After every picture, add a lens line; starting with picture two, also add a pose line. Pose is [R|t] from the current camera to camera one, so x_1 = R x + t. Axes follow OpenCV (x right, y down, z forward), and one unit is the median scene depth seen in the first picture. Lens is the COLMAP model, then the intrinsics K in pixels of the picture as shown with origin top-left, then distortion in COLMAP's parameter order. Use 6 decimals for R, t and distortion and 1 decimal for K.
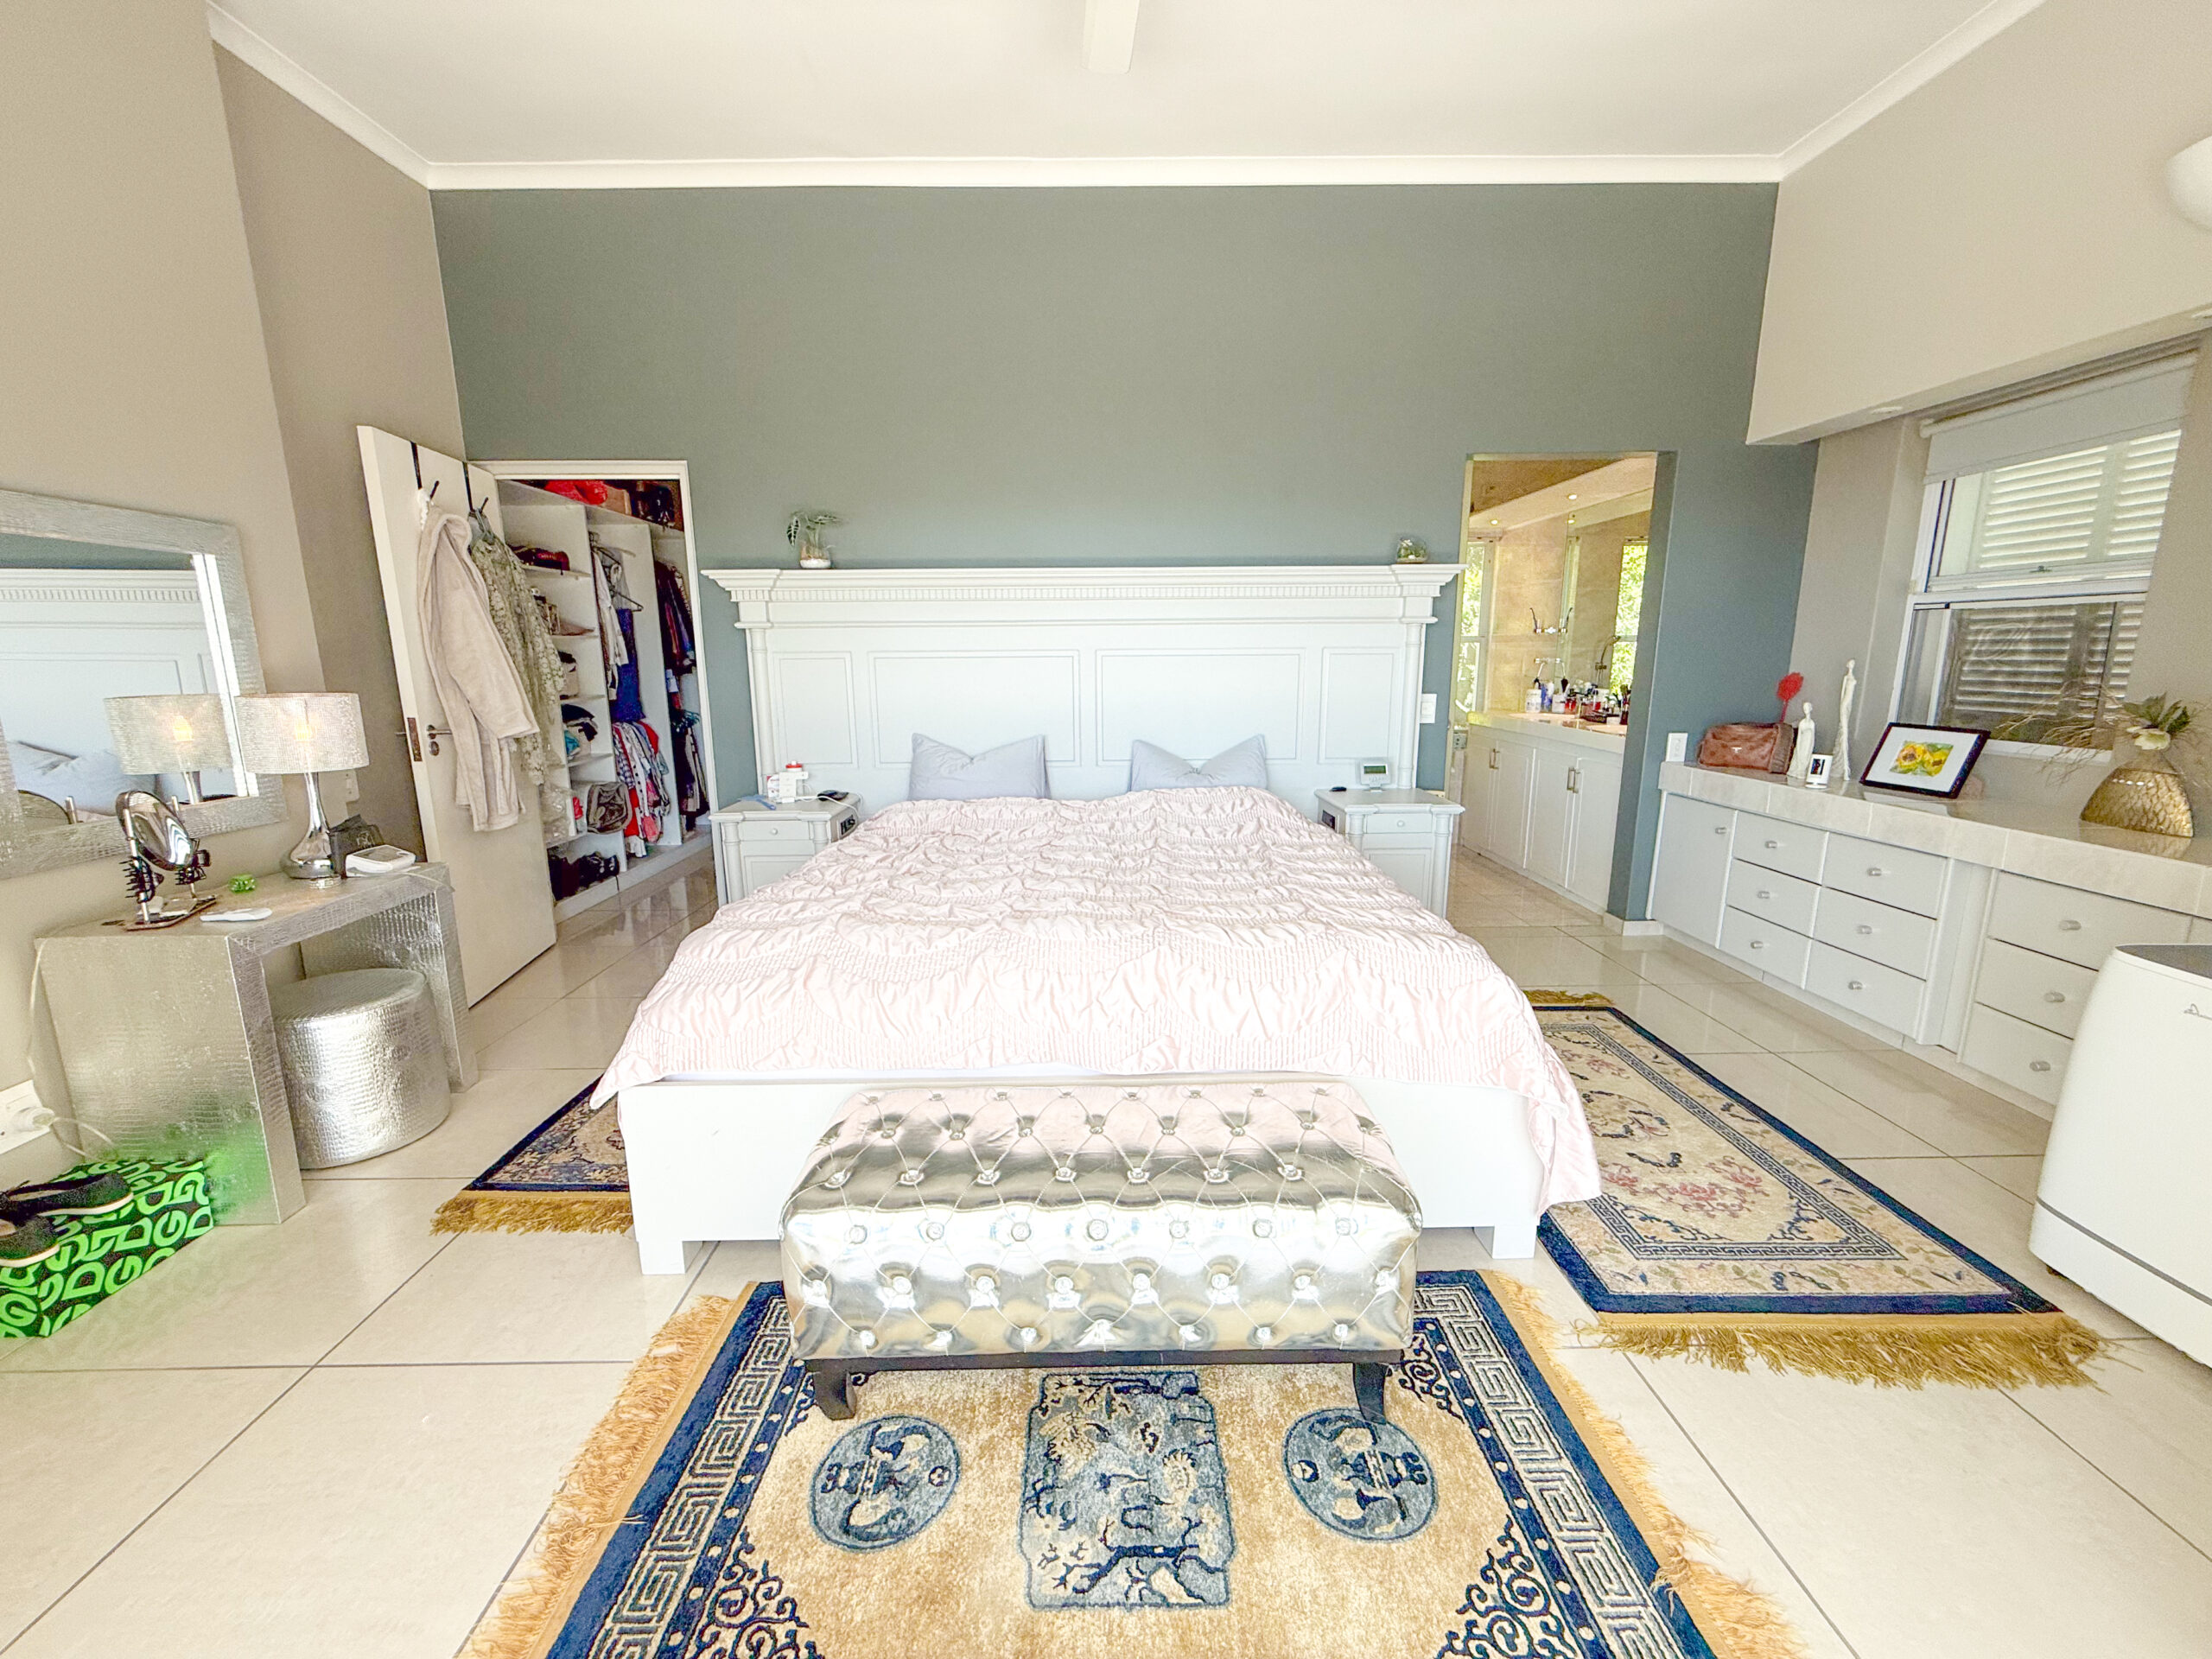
lens RADIAL K [[882.7, 0, 1099.6], [0, 882.7, 828.1], [0, 0, 1]] dist [-0.000263, -0.000115]
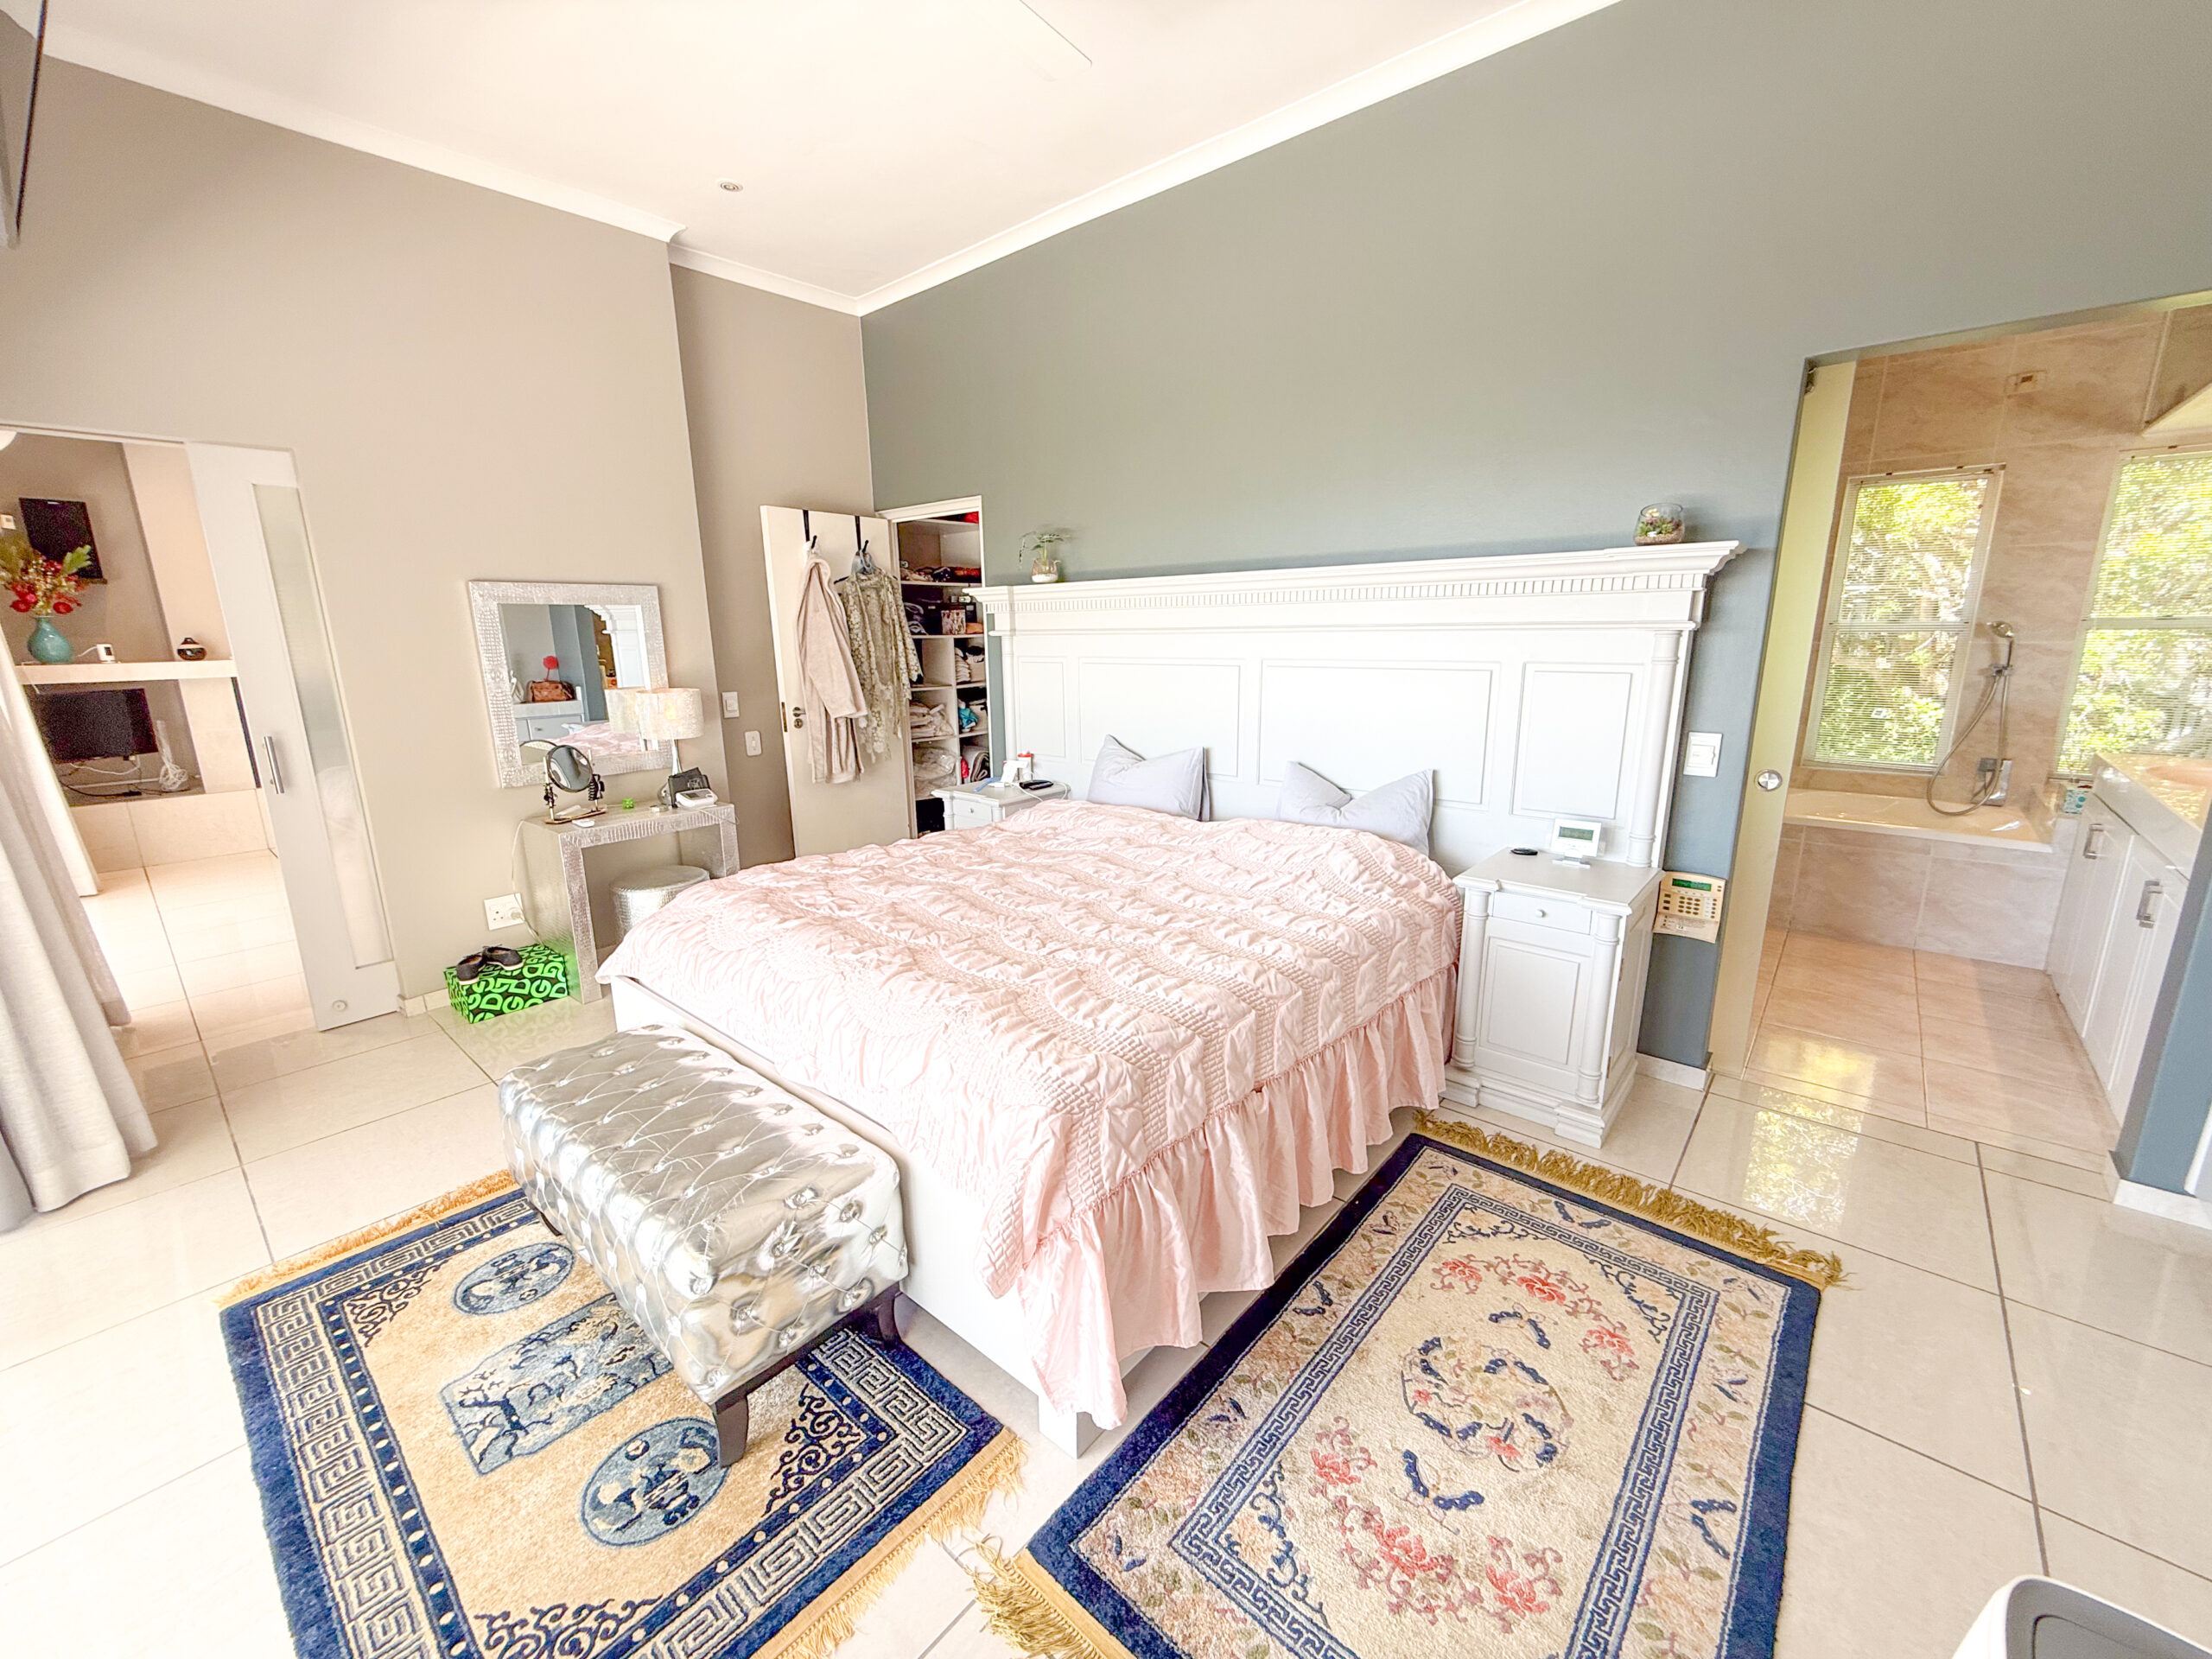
lens RADIAL K [[882.1, 0, 1106.0], [0, 882.1, 829.5], [0, 0, 1]] dist [0.000483, 0.000239]
pose [[0.746217, 0.146180, -0.649454, 0.999594], [-0.118551, 0.989179, 0.086432, -0.175069], [0.655061, 0.012496, 0.755472, 0.405811]]
